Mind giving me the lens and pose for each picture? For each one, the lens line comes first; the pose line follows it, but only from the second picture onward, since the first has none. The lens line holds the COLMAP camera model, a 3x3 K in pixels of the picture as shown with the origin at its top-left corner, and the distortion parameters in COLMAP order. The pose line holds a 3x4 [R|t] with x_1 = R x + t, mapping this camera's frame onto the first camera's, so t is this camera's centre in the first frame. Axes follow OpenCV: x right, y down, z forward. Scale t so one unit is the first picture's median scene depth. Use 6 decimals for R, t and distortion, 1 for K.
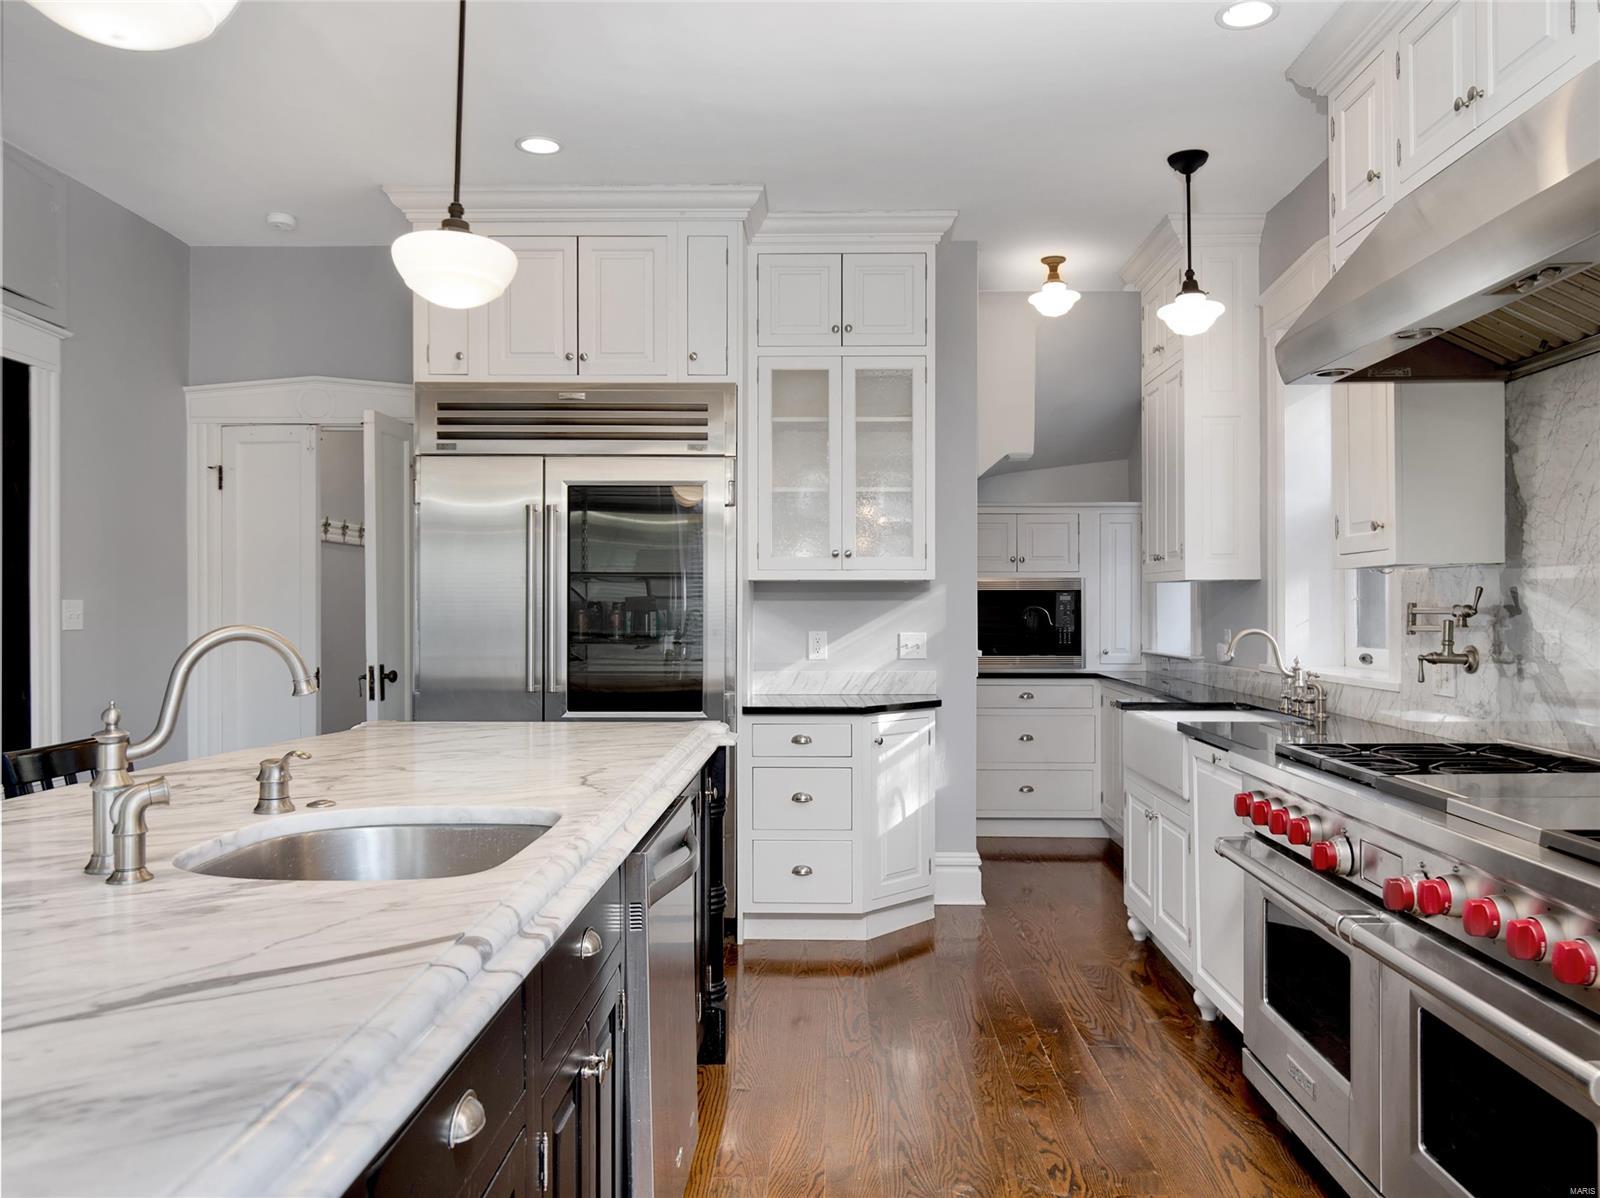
lens RADIAL K [[1181.7, 0, 803.6], [0, 1181.7, 602.8], [0, 0, 1]] dist [0.002829, -0.001436]
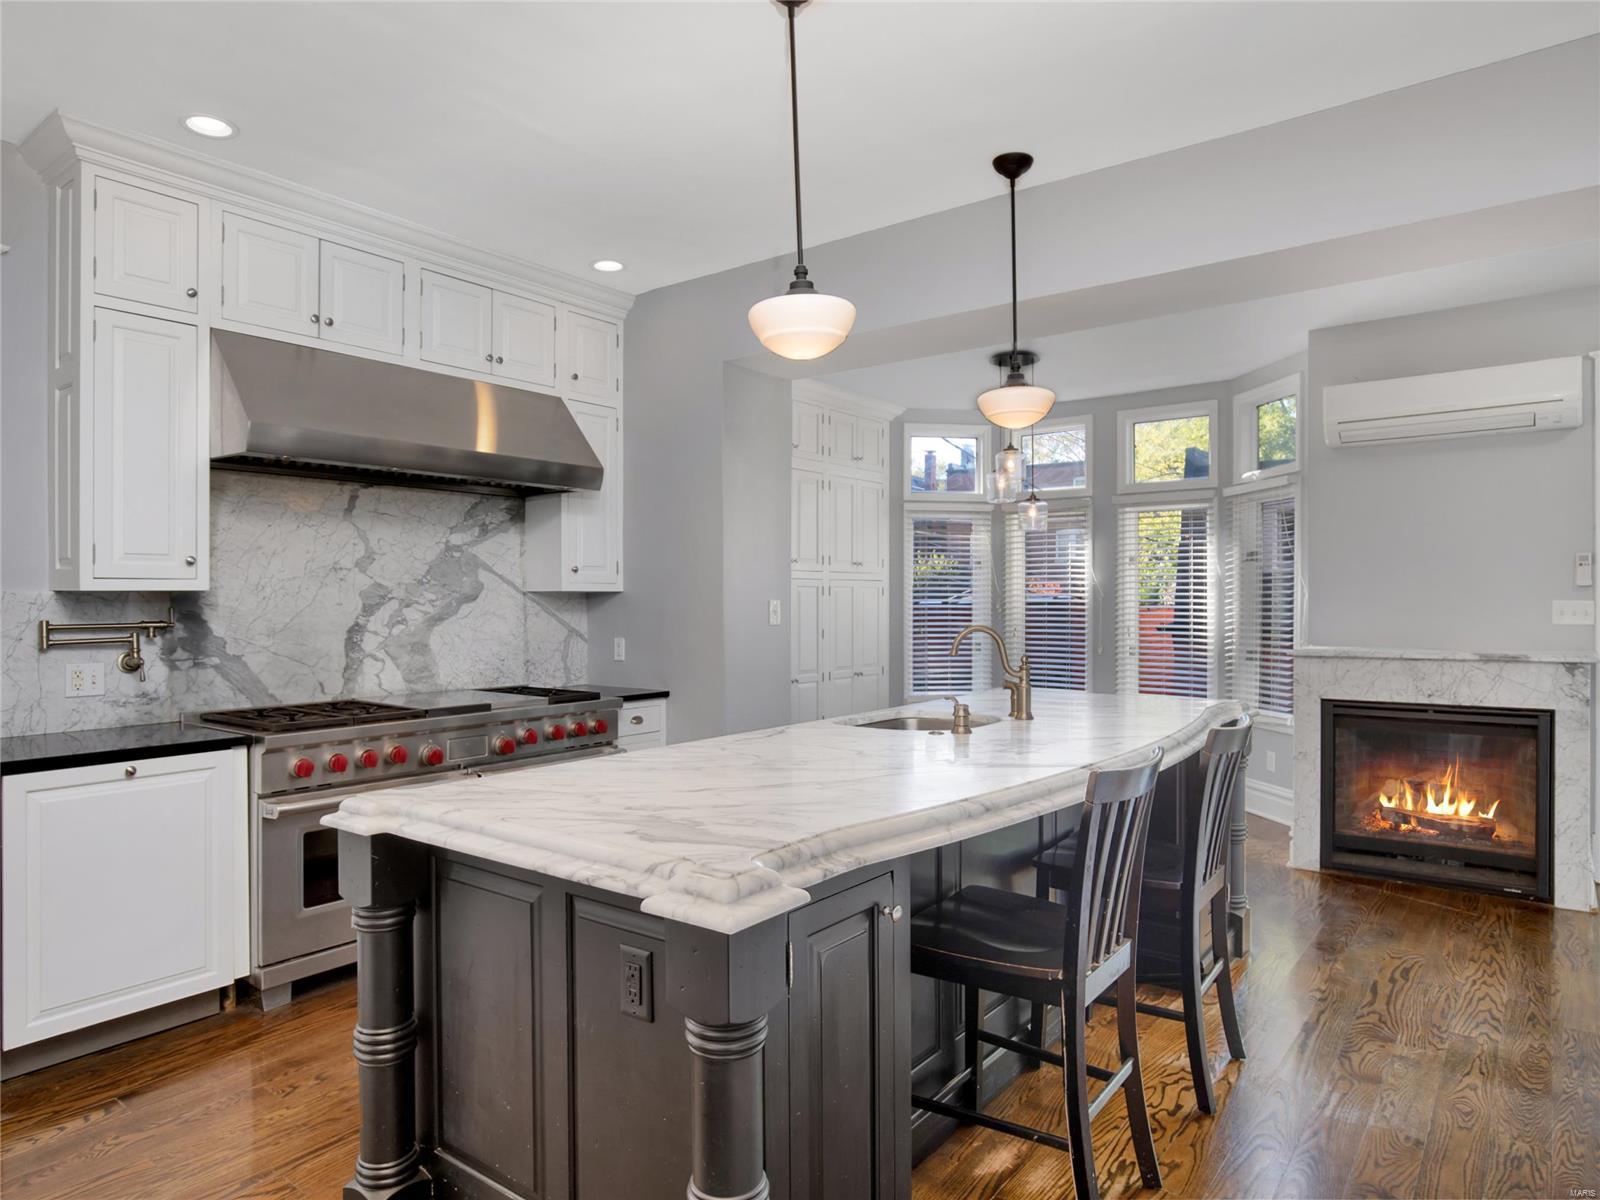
lens RADIAL K [[988.0, 0, 812.5], [0, 988.0, 598.3], [0, 0, 1]] dist [-0.020239, -0.000853]
pose [[-0.812839, 0.008081, 0.582432, -0.493282], [0.005620, 0.999966, -0.006031, -0.008750], [-0.582461, -0.001629, -0.812857, 1.032947]]
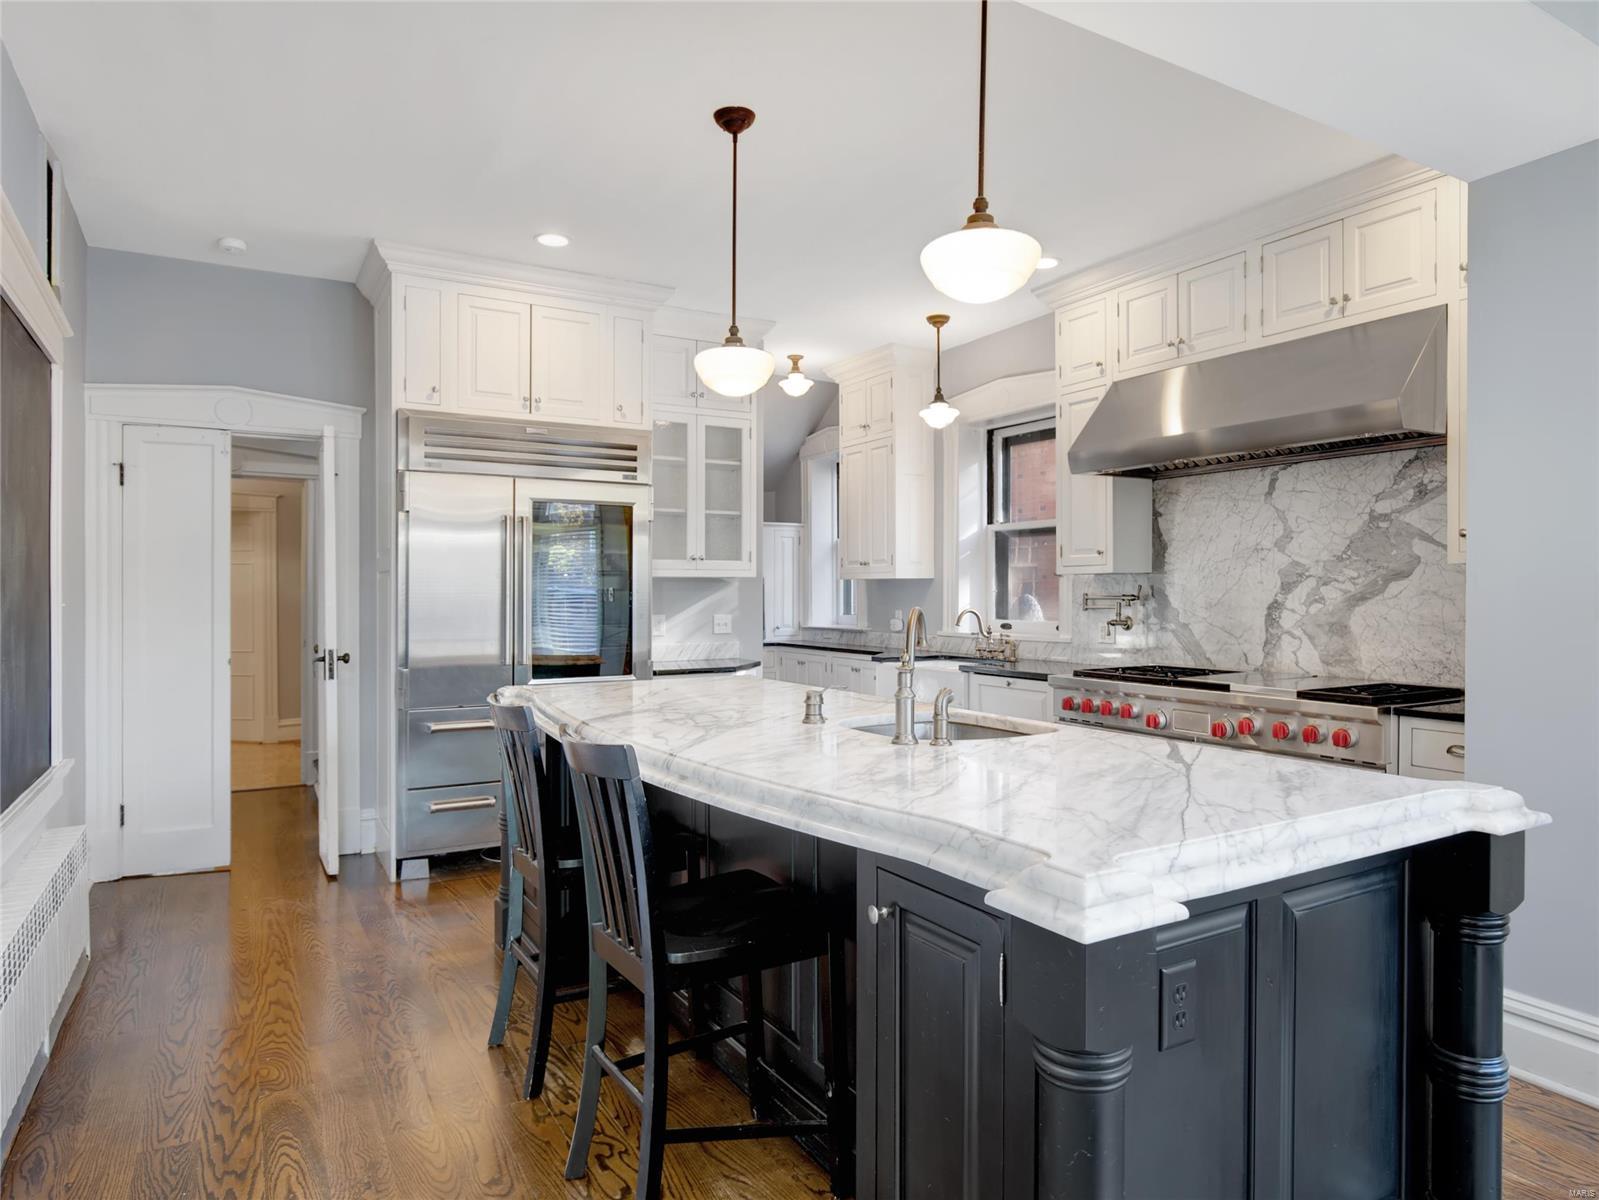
lens RADIAL K [[987.4, 0, 812.0], [0, 987.4, 598.3], [0, 0, 1]] dist [-0.020239, -0.000853]
pose [[0.850501, -0.005577, 0.525943, -0.500784], [0.000905, 0.999958, 0.009138, -0.004700], [-0.525972, -0.007296, 0.850470, -0.057962]]
